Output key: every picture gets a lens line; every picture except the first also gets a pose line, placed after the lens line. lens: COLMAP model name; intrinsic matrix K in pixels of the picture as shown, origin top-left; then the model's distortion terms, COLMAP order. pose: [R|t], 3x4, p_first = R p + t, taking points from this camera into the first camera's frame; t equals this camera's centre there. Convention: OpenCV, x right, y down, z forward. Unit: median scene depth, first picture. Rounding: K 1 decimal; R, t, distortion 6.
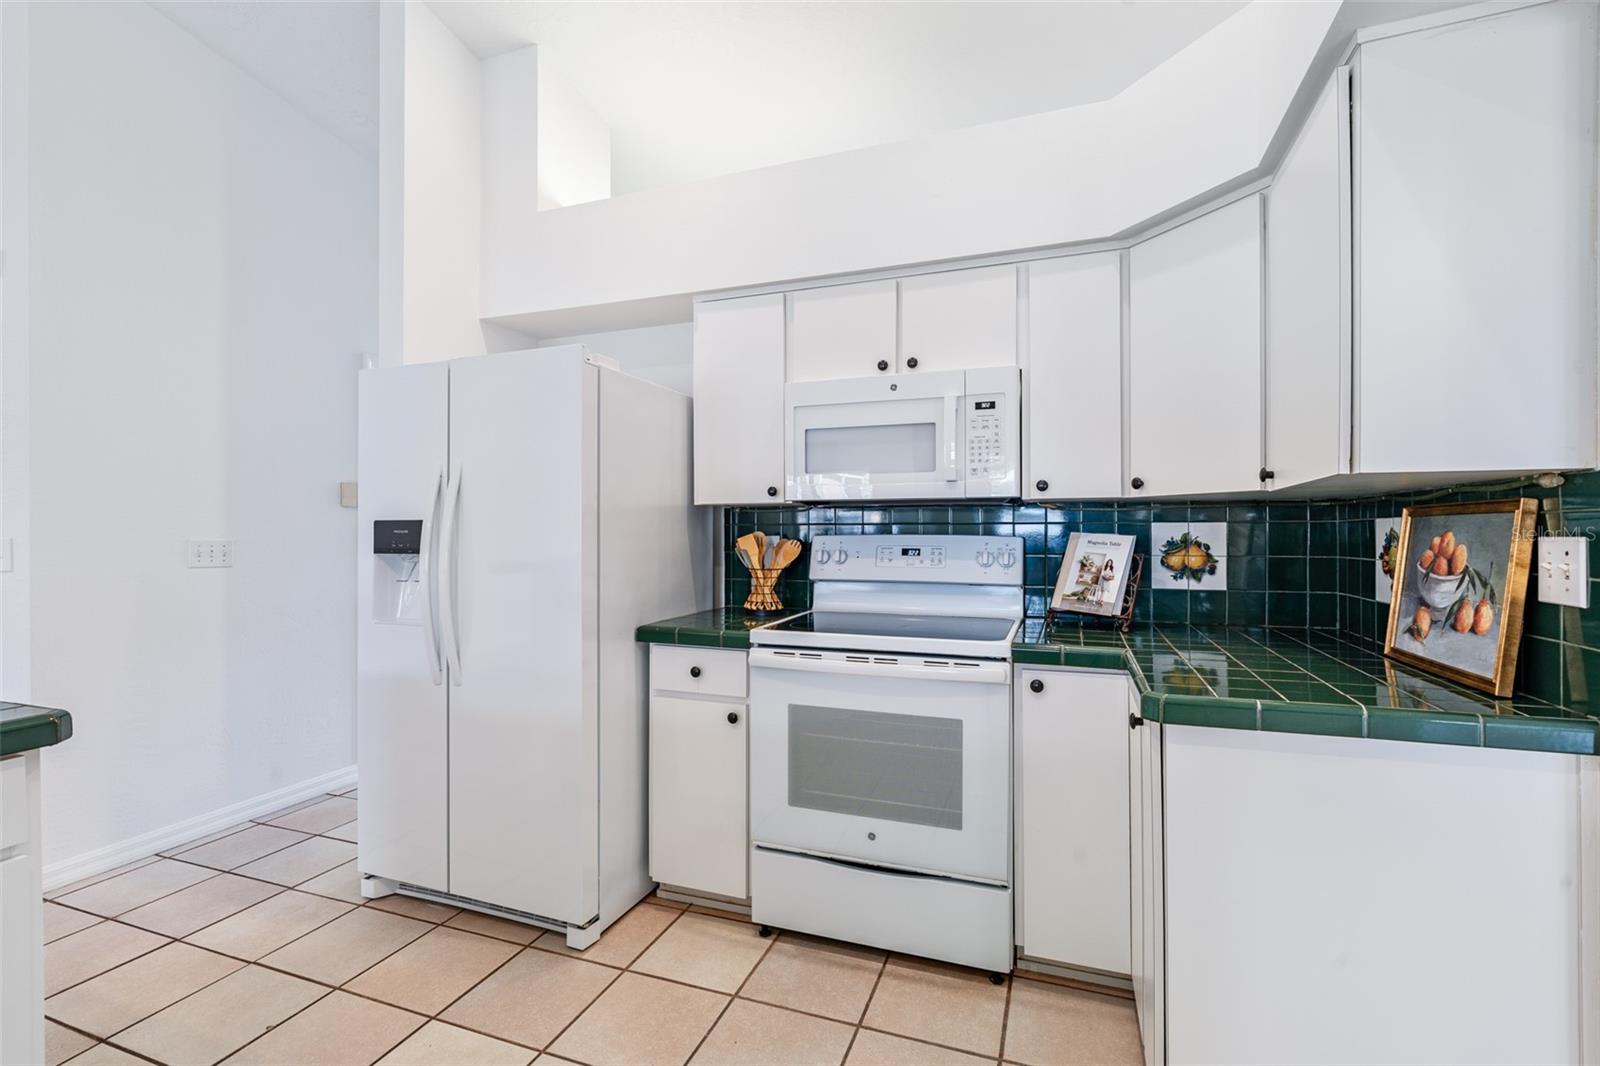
lens RADIAL K [[723.5, 0, 800.0], [0, 723.5, 533.0], [0, 0, 1]] dist [0.001546, 0.000292]
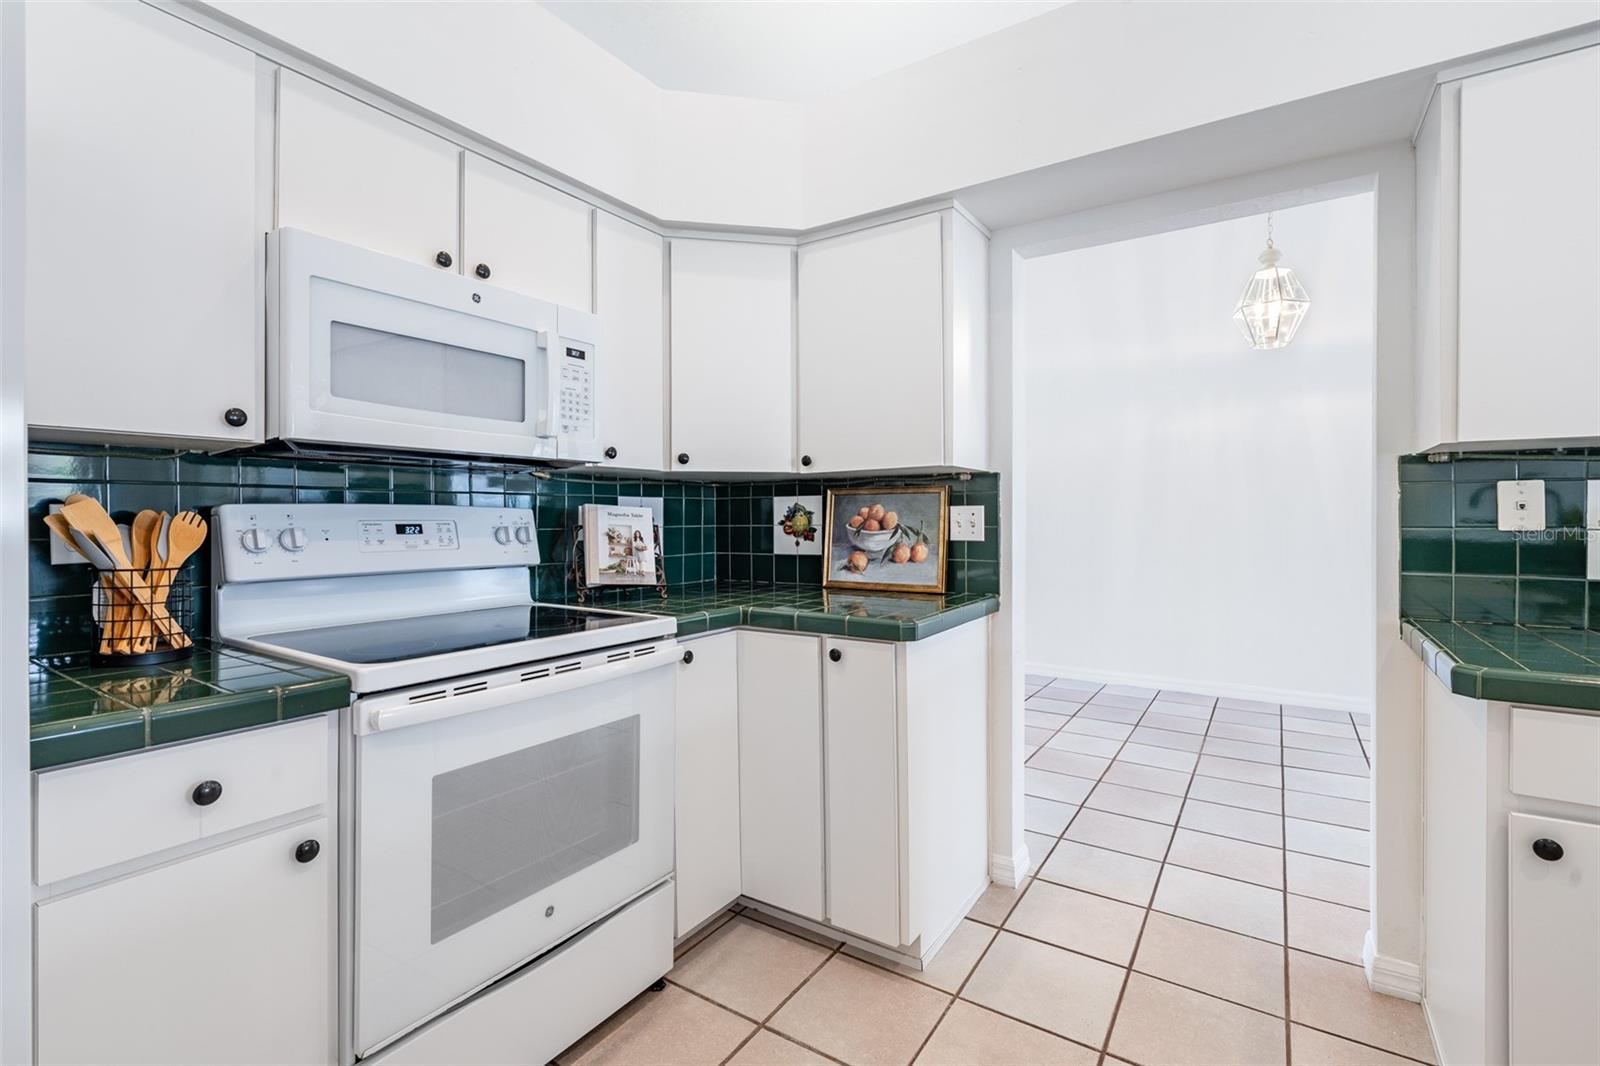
lens RADIAL K [[727.4, 0, 800.0], [0, 727.4, 518.9], [0, 0, 1]] dist [-0.002735, -0.000079]
pose [[0.225764, -0.002360, 0.974179, -0.538366], [0.003813, 0.999992, 0.001539, 0.019931], [-0.974175, 0.003367, 0.225771, 0.561179]]
